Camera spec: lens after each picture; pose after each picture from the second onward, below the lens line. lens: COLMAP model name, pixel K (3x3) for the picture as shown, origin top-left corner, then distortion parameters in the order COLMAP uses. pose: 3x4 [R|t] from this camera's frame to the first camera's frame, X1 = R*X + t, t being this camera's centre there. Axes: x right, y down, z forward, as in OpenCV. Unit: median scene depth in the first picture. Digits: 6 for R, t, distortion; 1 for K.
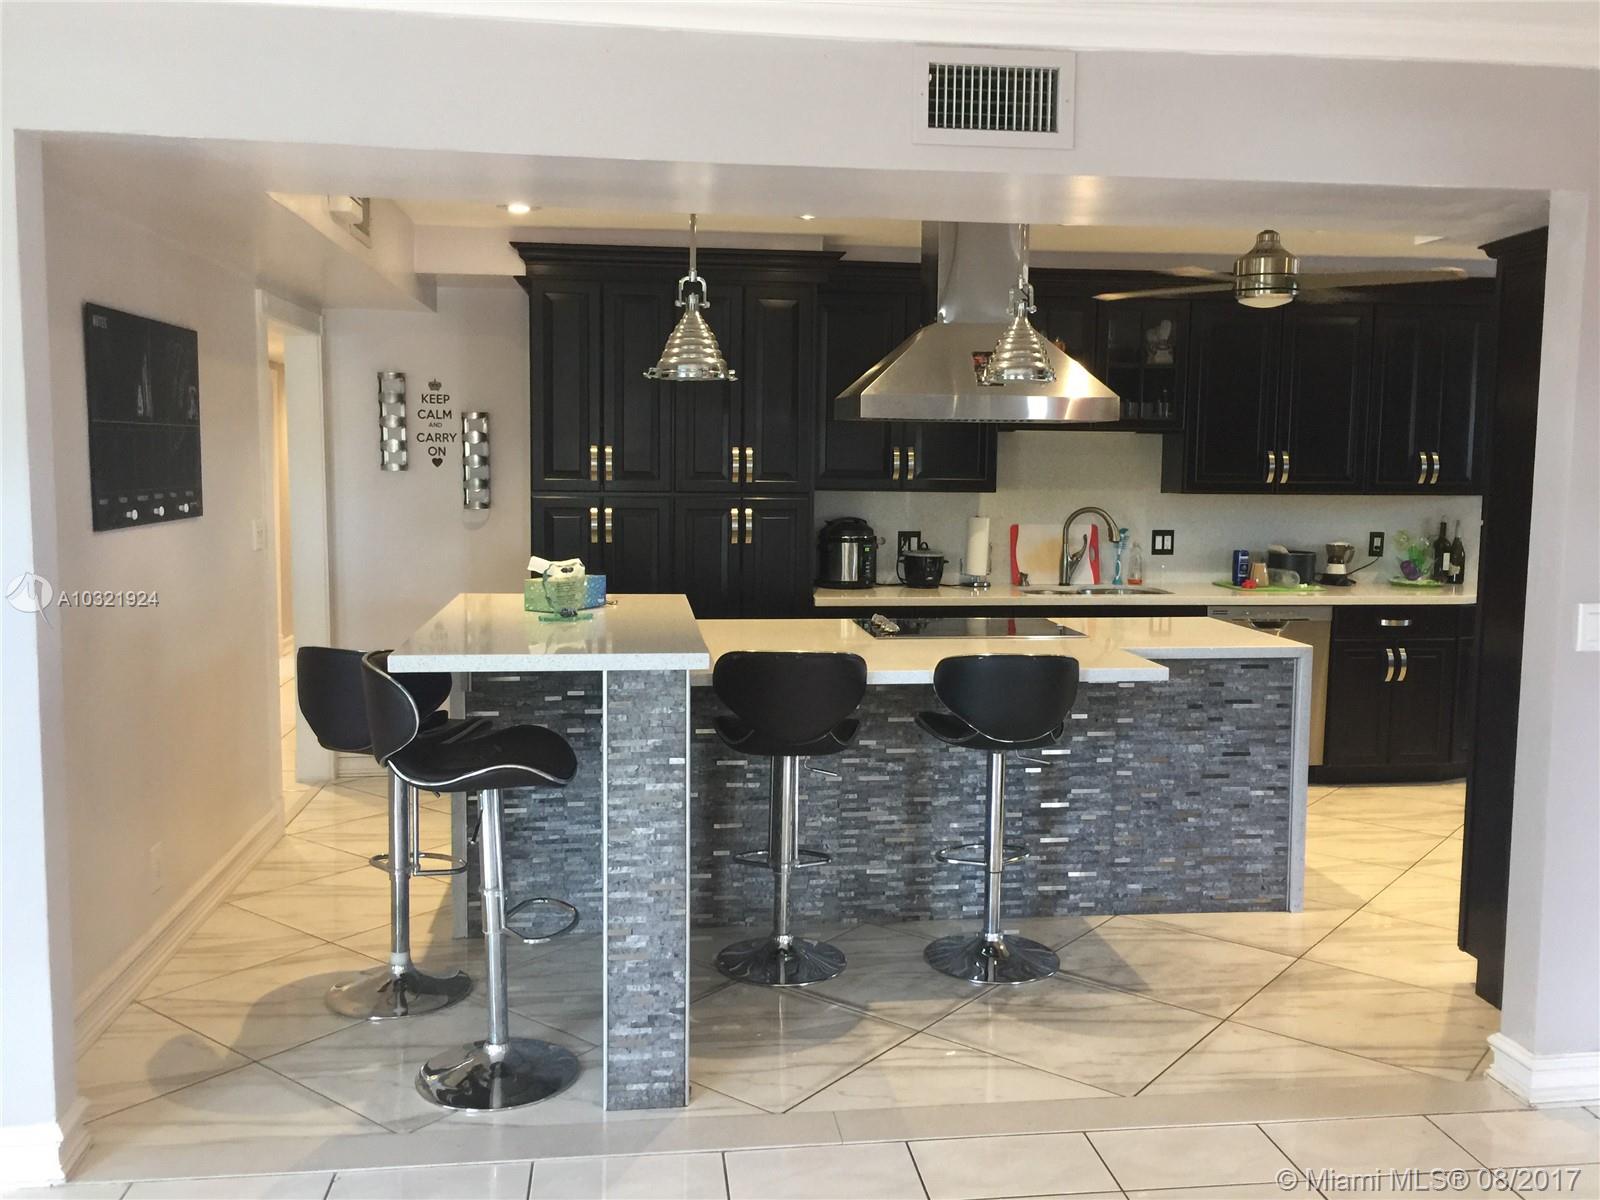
lens RADIAL K [[1381.6, 0, 797.0], [0, 1381.6, 598.6], [0, 0, 1]] dist [0.033575, -0.021042]
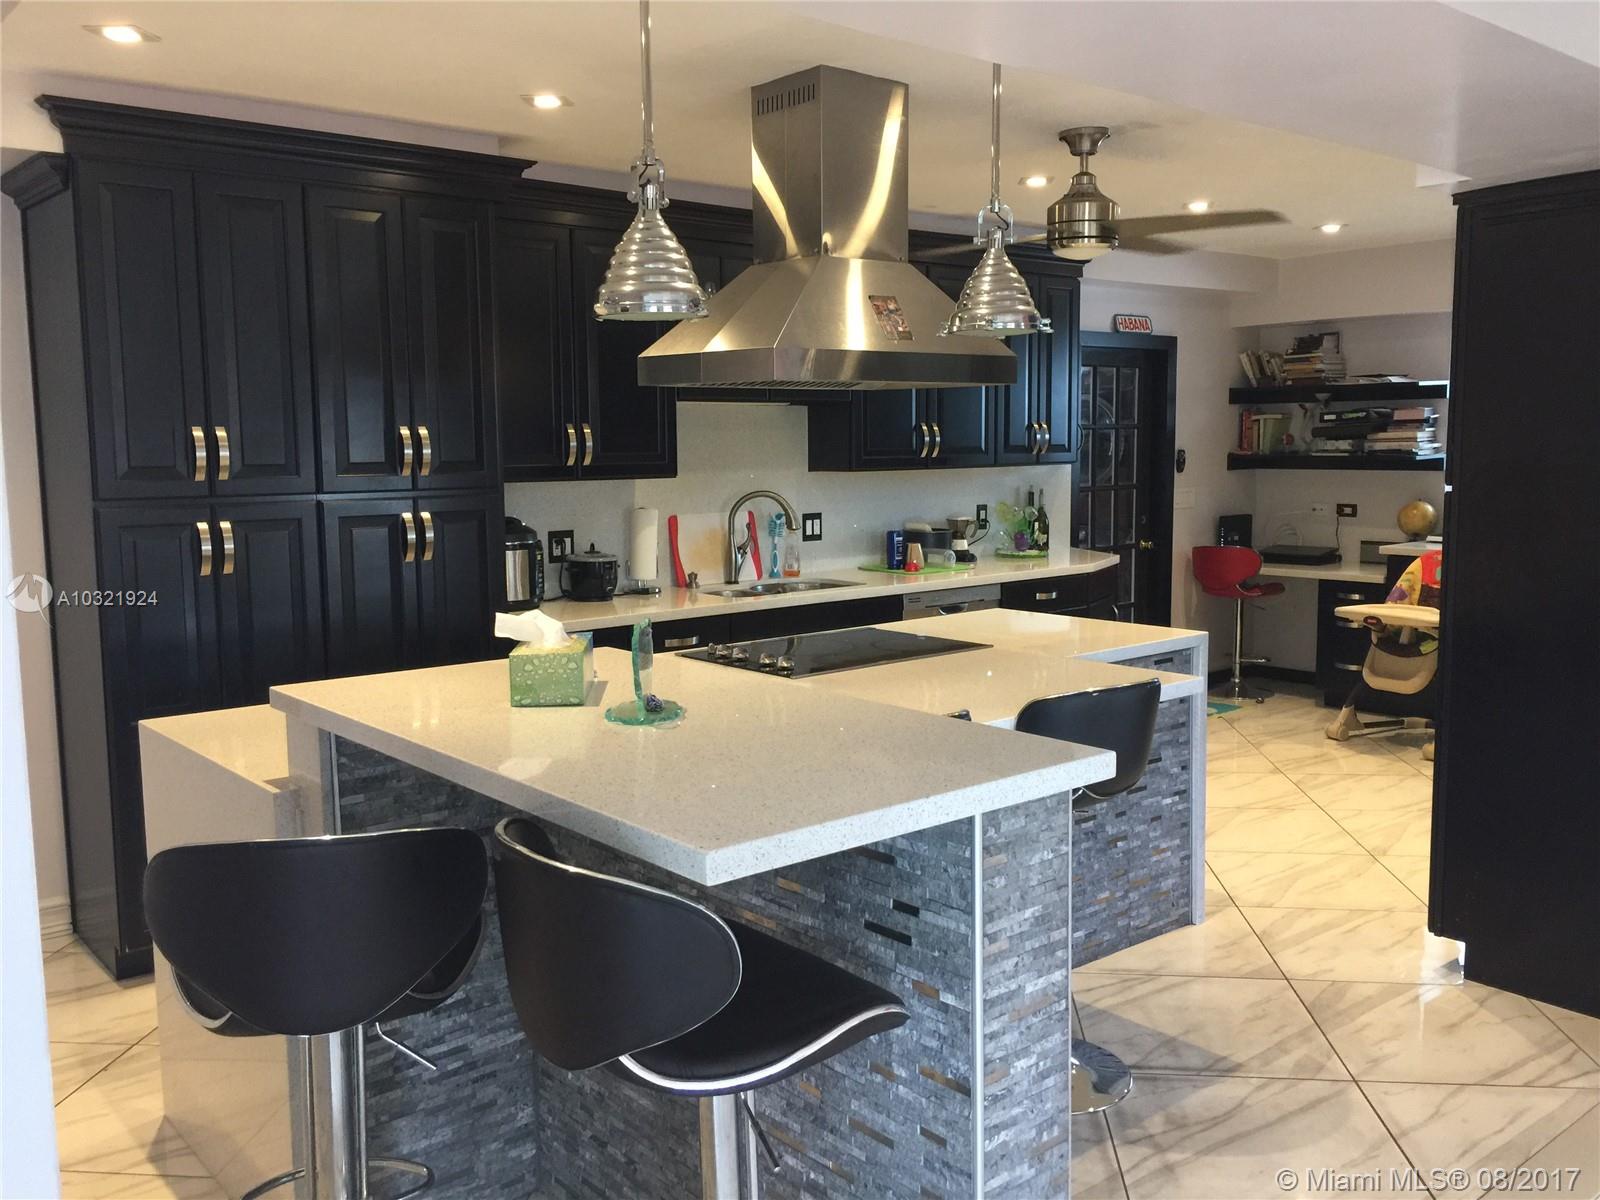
lens RADIAL K [[1381.6, 0, 799.4], [0, 1381.6, 593.8], [0, 0, 1]] dist [0.033575, -0.021042]
pose [[0.838871, -0.081944, 0.538127, -0.336990], [0.076472, 0.996541, 0.032539, -0.040331], [-0.538931, 0.013855, 0.842236, 0.372892]]
